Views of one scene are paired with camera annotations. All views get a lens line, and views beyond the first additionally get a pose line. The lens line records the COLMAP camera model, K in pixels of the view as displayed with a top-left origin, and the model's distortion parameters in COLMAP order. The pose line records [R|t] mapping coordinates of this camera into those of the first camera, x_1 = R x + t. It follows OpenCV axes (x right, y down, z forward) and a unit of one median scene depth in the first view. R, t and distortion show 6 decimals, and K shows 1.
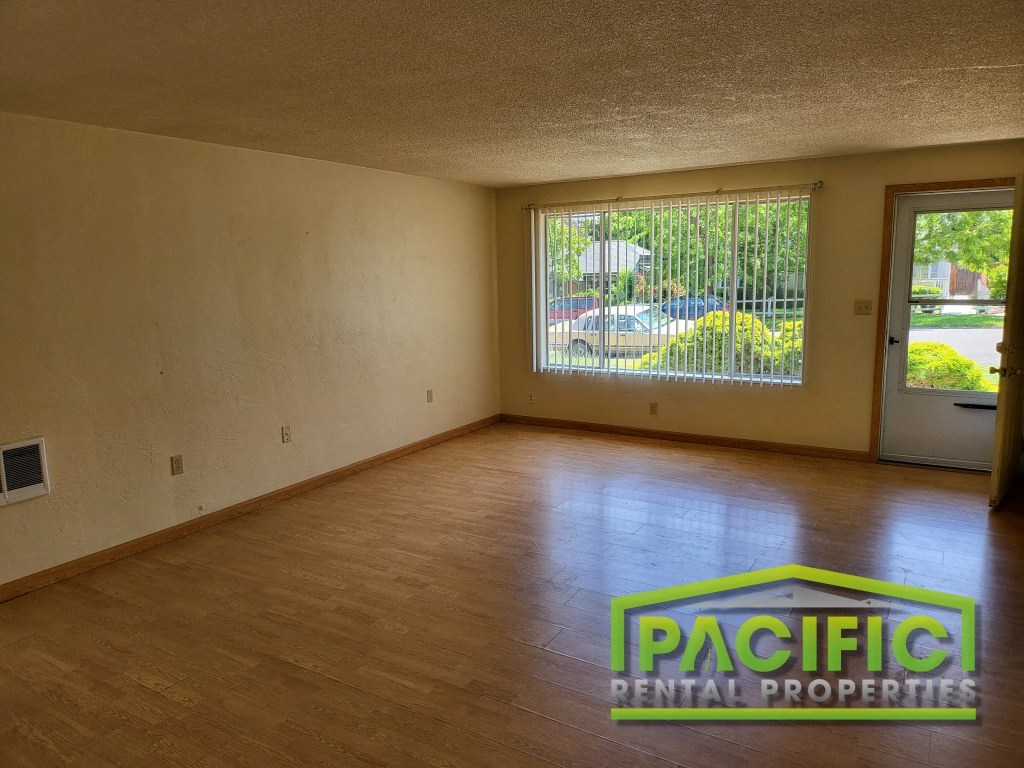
lens RADIAL K [[728.2, 0, 511.5], [0, 728.2, 382.9], [0, 0, 1]] dist [0.035901, -0.030154]
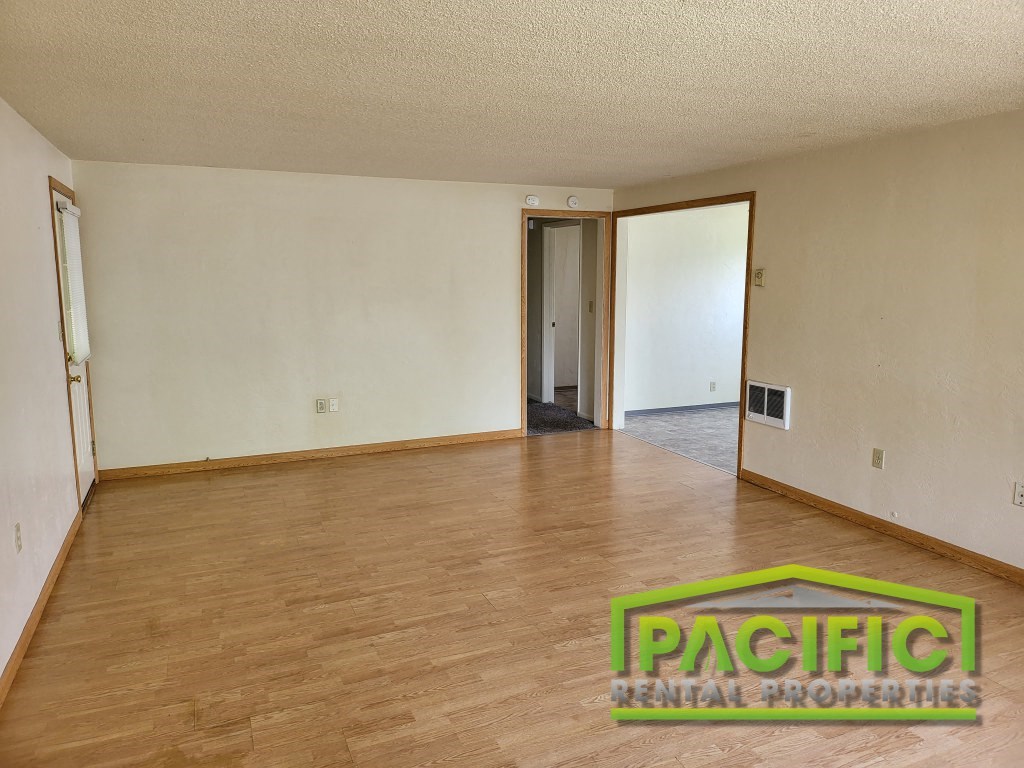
lens RADIAL K [[728.2, 0, 512.4], [0, 728.2, 381.4], [0, 0, 1]] dist [0.035901, -0.030154]
pose [[-0.592660, 0.140512, -0.793102, 0.743508], [-0.111033, 0.961013, 0.253232, -0.224627], [0.797763, 0.238141, -0.553952, 1.327195]]
